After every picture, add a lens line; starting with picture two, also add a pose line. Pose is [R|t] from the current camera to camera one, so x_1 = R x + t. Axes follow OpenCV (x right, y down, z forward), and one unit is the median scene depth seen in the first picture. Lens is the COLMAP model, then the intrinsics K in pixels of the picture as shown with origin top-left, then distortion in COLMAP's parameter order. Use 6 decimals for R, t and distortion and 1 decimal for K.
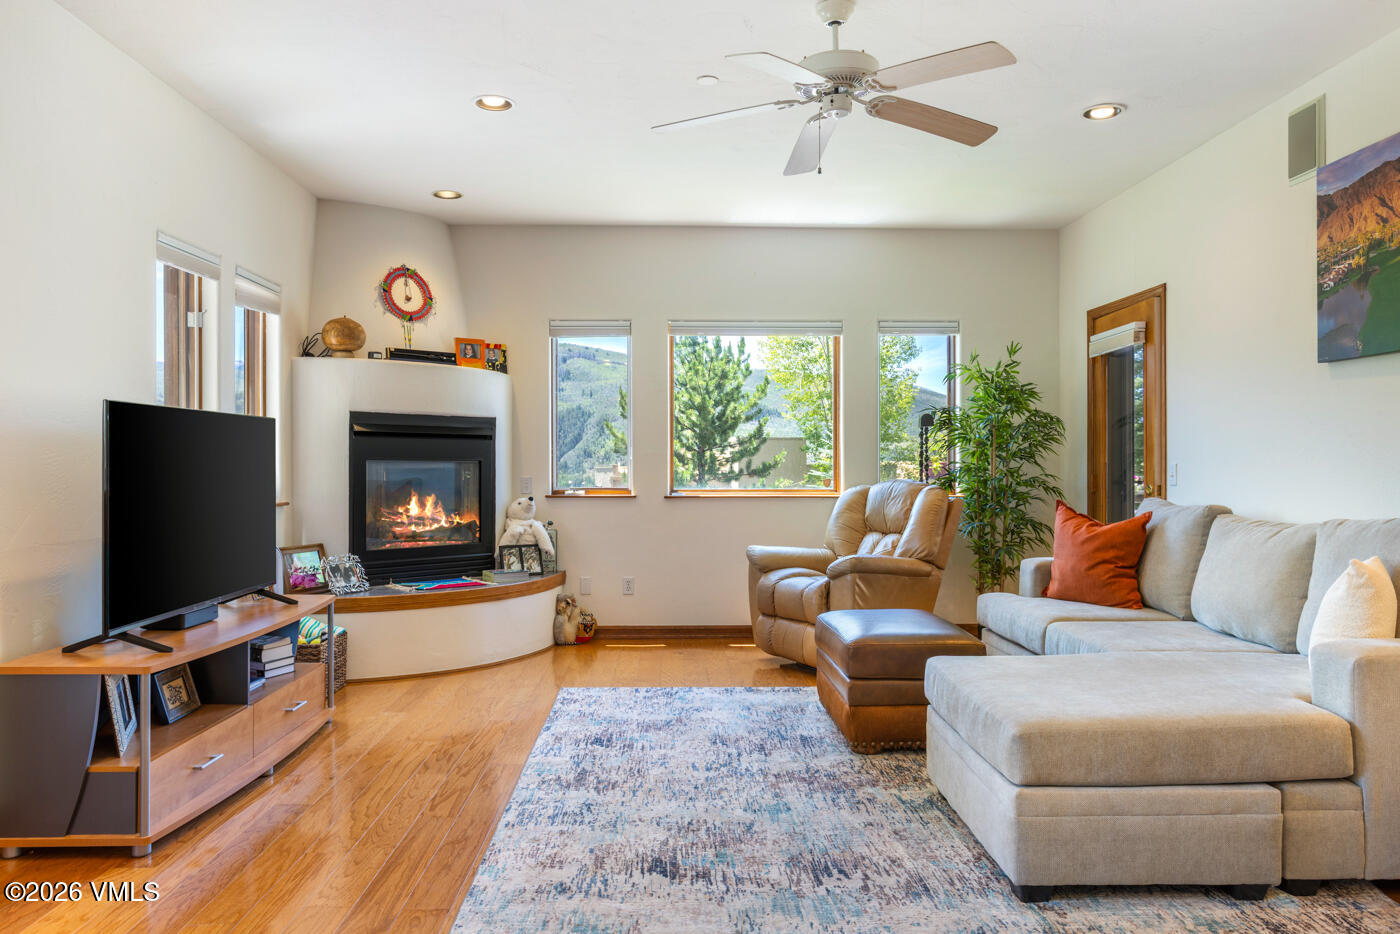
lens RADIAL K [[959.7, 0, 693.8], [0, 959.7, 468.8], [0, 0, 1]] dist [-0.023141, 0.026980]
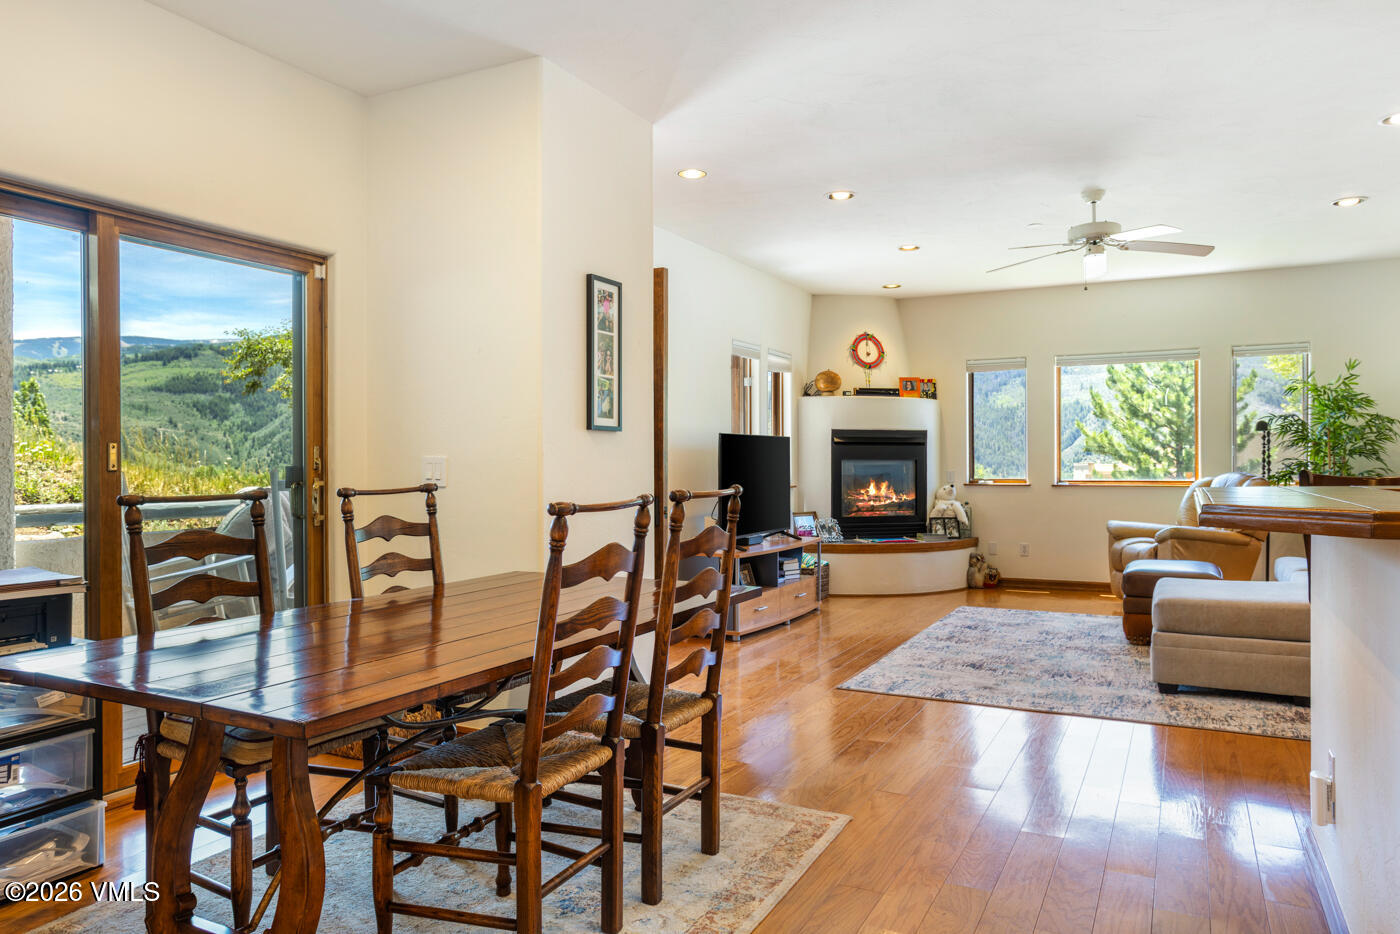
lens RADIAL K [[959.7, 0, 699.6], [0, 959.7, 474.8], [0, 0, 1]] dist [-0.023141, 0.026980]
pose [[0.878765, 0.001276, -0.477252, 0.223407], [0.002426, 0.999972, 0.007139, 0.004018], [0.477248, -0.007431, 0.878737, -0.543102]]
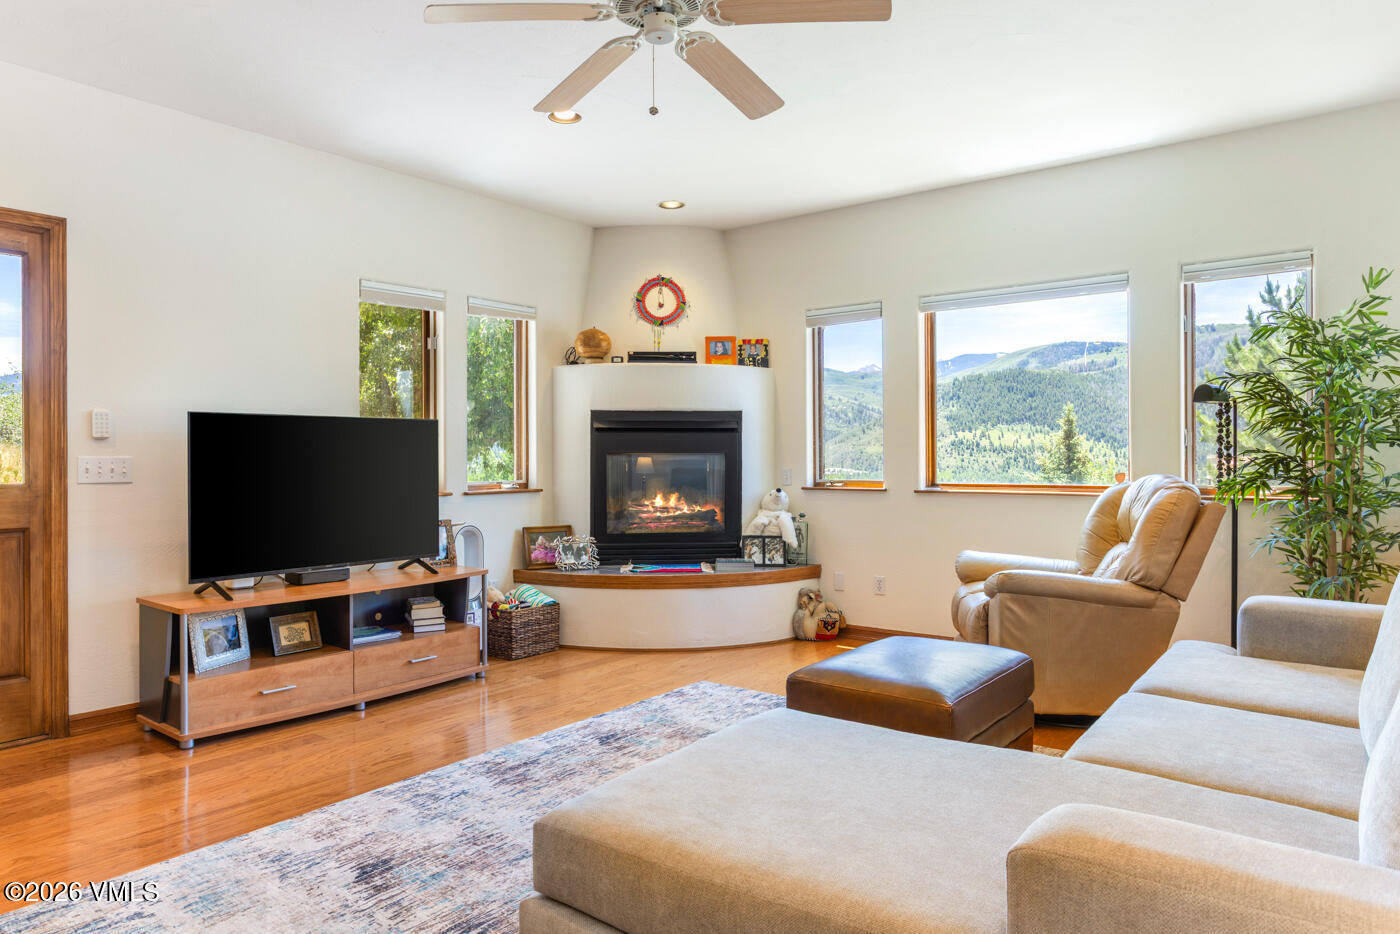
lens RADIAL K [[888.7, 0, 700.9], [0, 888.7, 462.7], [0, 0, 1]] dist [-0.027010, 0.024448]
pose [[0.772472, 0.000029, -0.635049, 0.434110], [0.002270, 0.999993, 0.002807, -0.000689], [0.635045, -0.003610, 0.772467, 0.278953]]
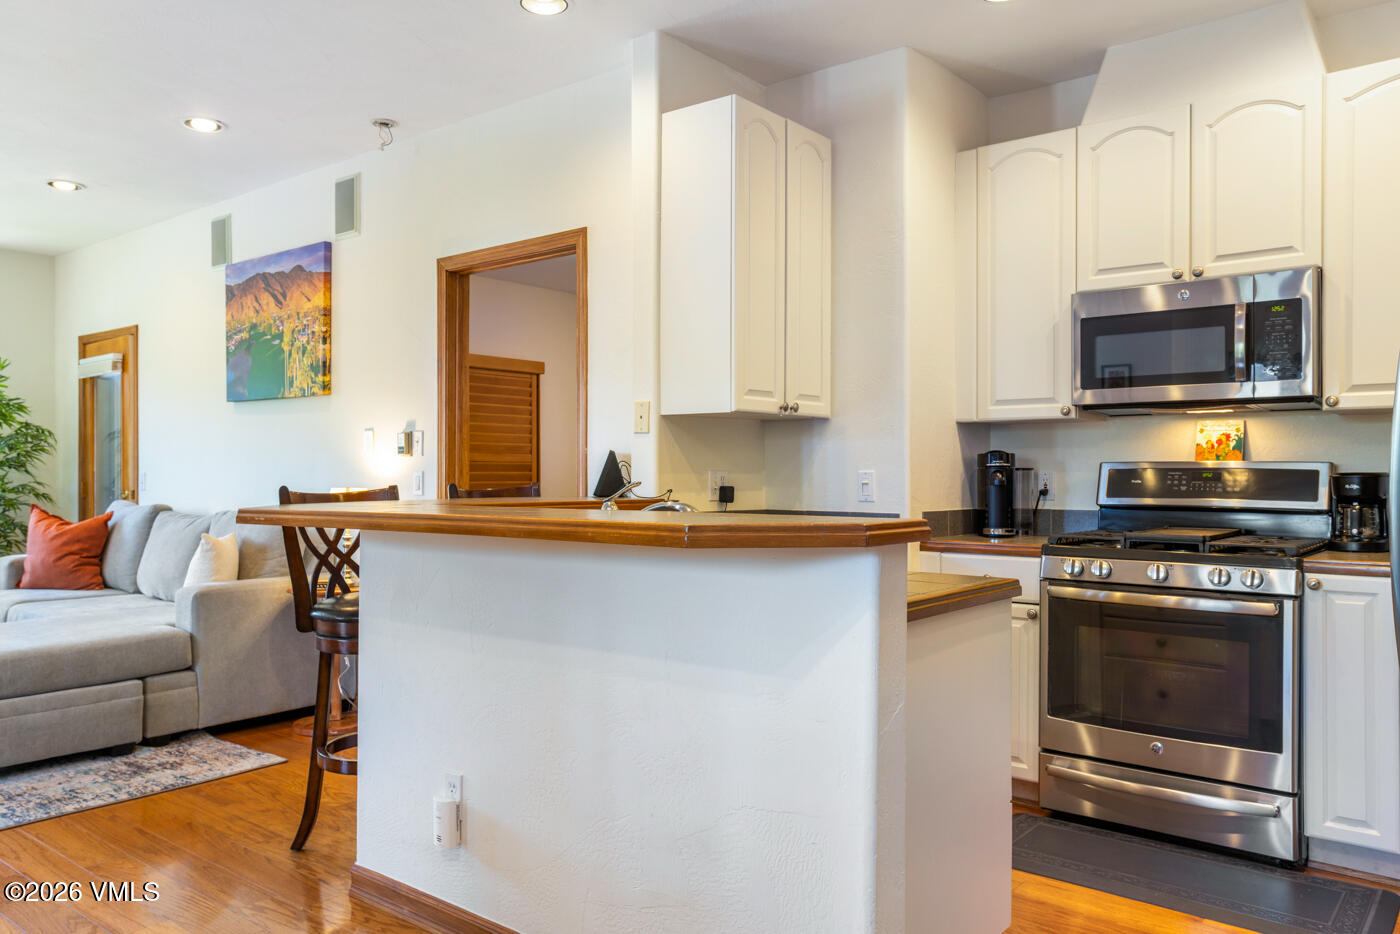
lens RADIAL K [[1021.7, 0, 692.6], [0, 1021.7, 469.8], [0, 0, 1]] dist [-0.001923, 0.009069]
pose [[0.649134, 0.003043, 0.760668, -0.039146], [0.002211, 0.999980, -0.005887, 0.000445], [-0.760671, 0.005503, 0.649115, -0.390822]]
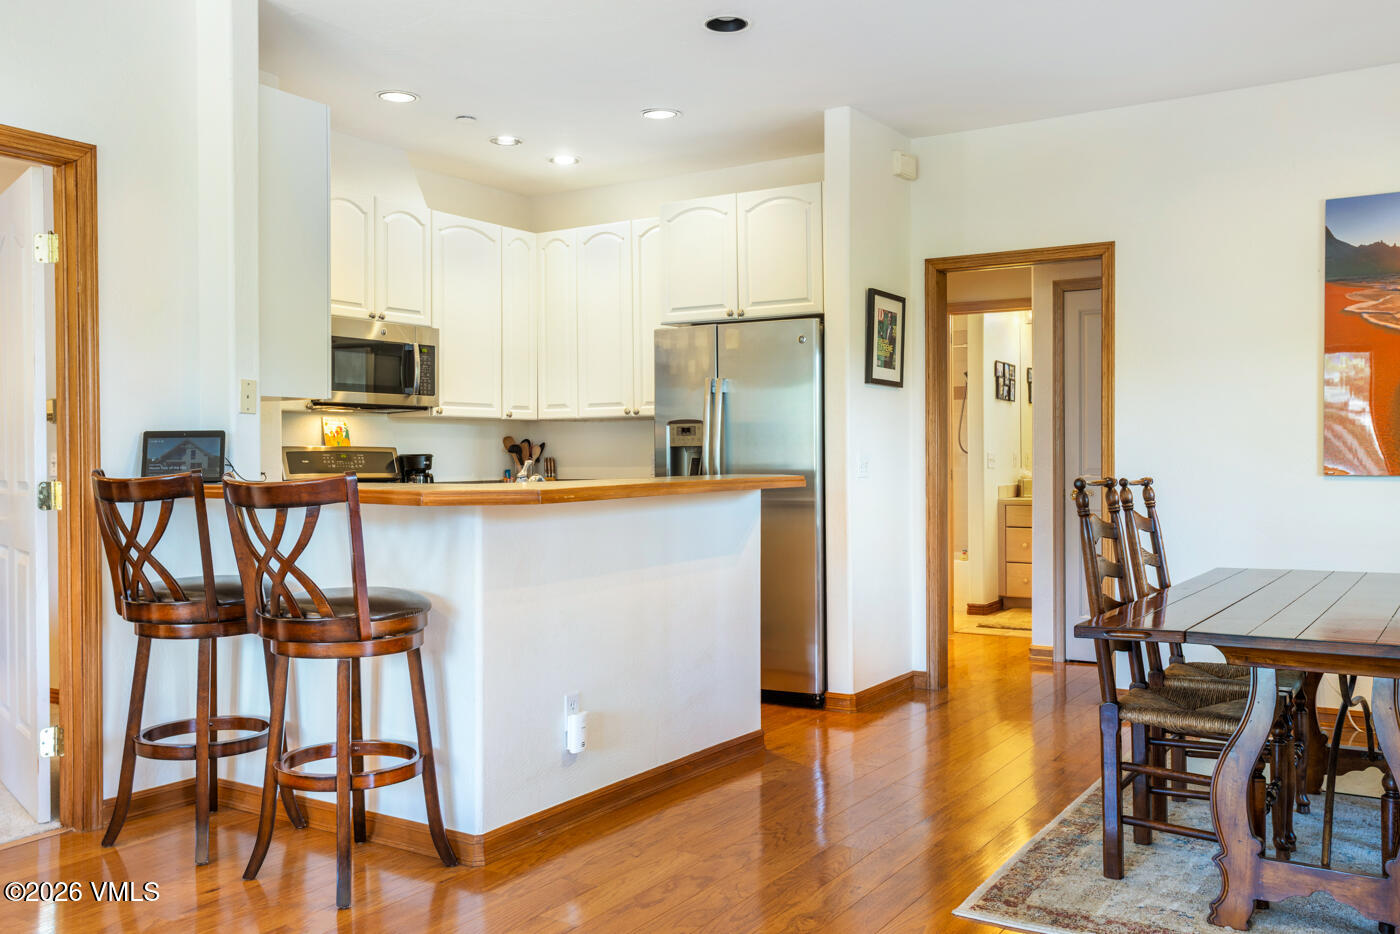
lens RADIAL K [[1224.2, 0, 697.5], [0, 1224.2, 466.5], [0, 0, 1]] dist [-0.001990, 0.034509]
pose [[-0.829565, -0.002359, 0.558405, -0.220828], [0.007133, 0.999865, 0.014821, -0.004568], [-0.558365, 0.016278, -0.829436, 0.625730]]
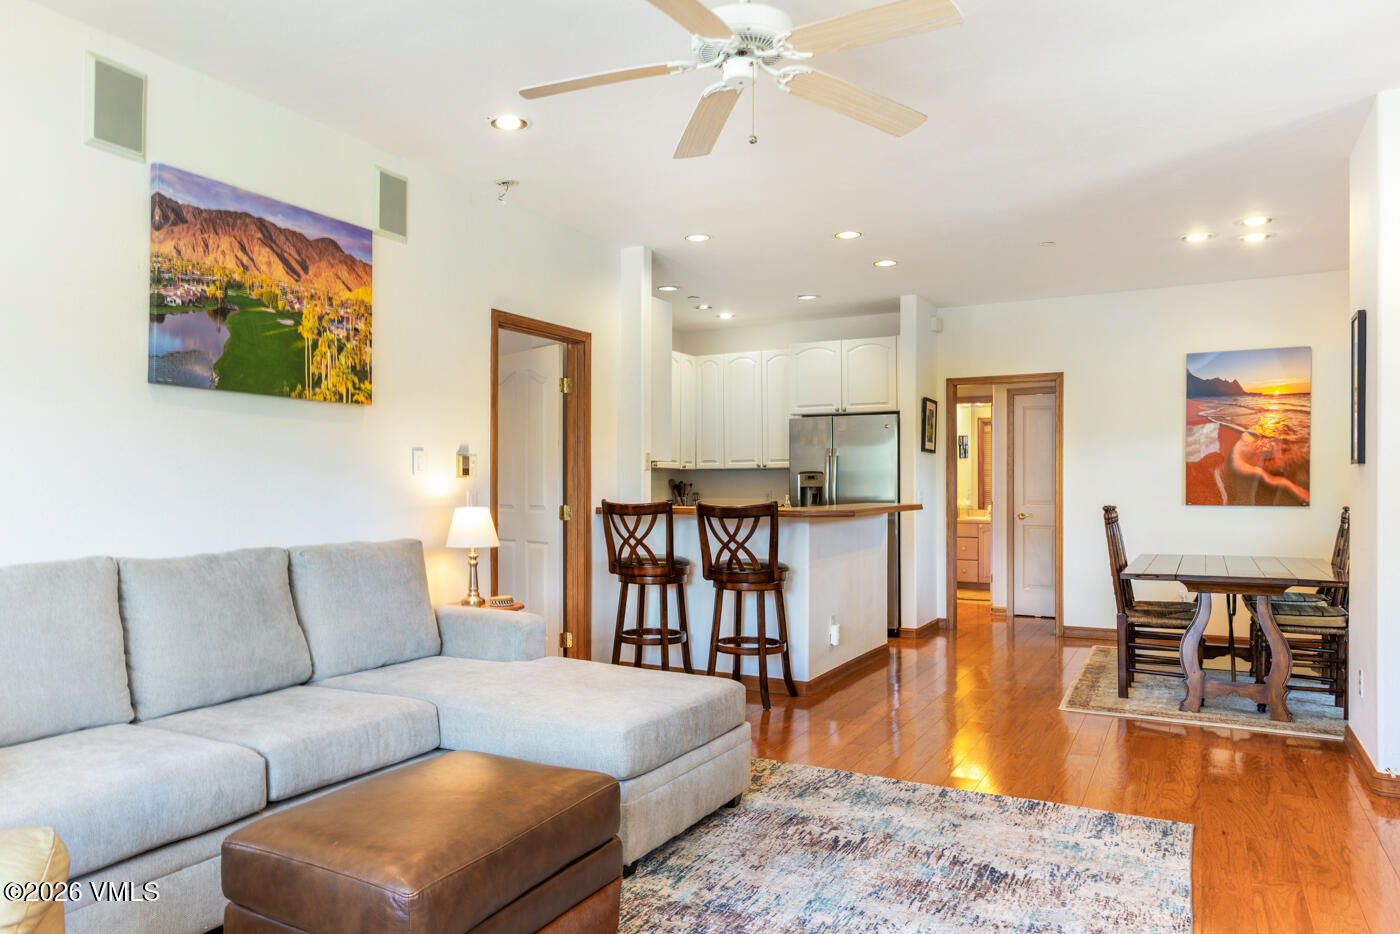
lens RADIAL K [[948.5, 0, 640.0], [0, 948.5, 488.4], [0, 0, 1]] dist [0.002679, 0.012490]
pose [[-0.849462, -0.001647, 0.527647, -0.140424], [0.001792, 0.999980, 0.006005, -0.013863], [-0.527646, 0.006047, -0.849443, 1.146481]]
